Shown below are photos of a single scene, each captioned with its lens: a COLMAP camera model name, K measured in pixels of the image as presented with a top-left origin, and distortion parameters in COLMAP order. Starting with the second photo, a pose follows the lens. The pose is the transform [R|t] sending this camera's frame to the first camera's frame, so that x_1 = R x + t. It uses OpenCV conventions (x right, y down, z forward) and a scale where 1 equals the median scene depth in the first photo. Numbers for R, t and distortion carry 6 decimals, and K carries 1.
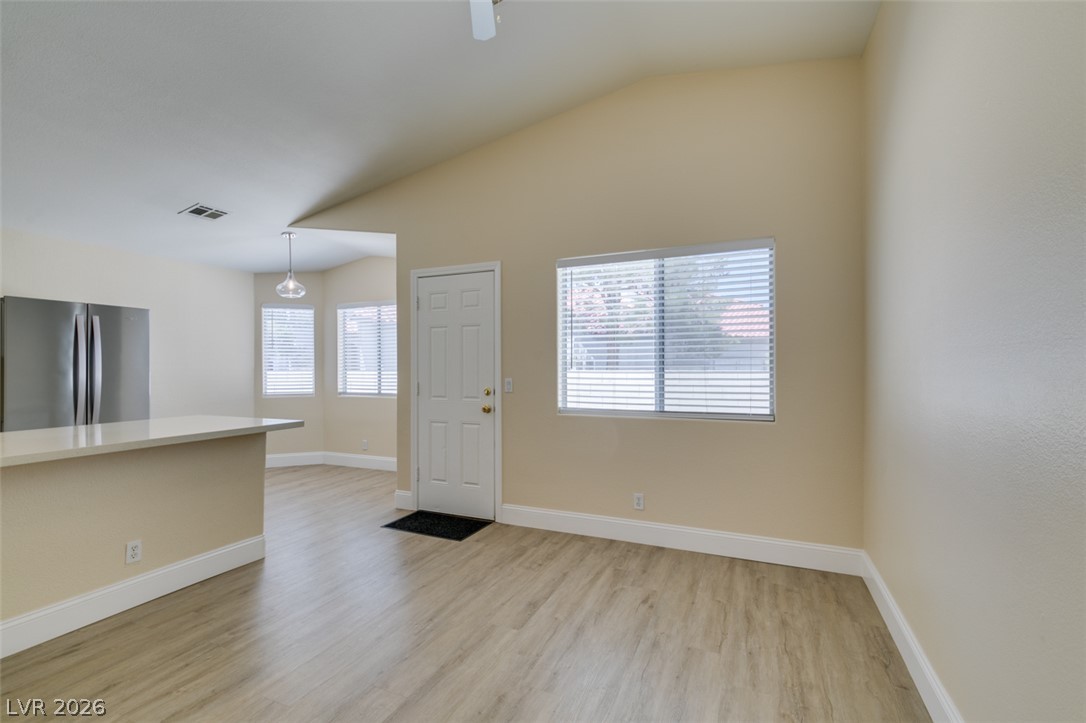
lens RADIAL K [[488.2, 0, 543.5], [0, 488.2, 365.5], [0, 0, 1]] dist [0.008999, -0.002510]
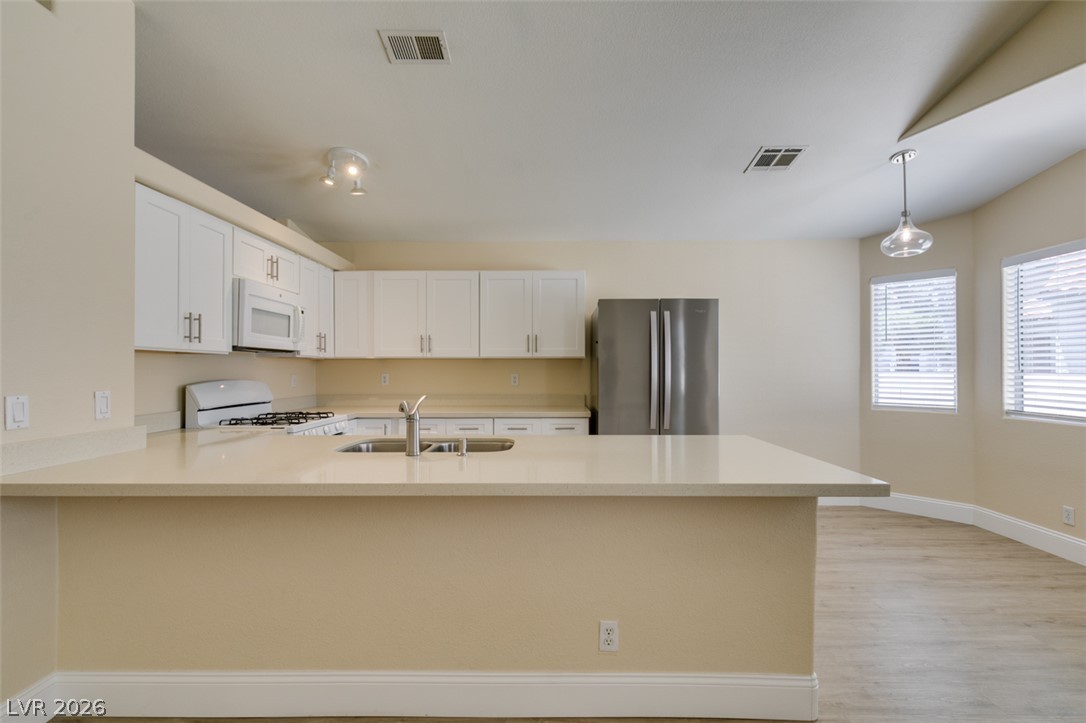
lens RADIAL K [[488.2, 0, 544.1], [0, 488.2, 367.4], [0, 0, 1]] dist [0.008999, -0.002510]
pose [[0.394629, 0.001554, -0.918839, -0.188679], [0.002718, 0.999992, 0.002858, 0.001318], [0.918836, -0.003626, 0.394622, 0.504679]]
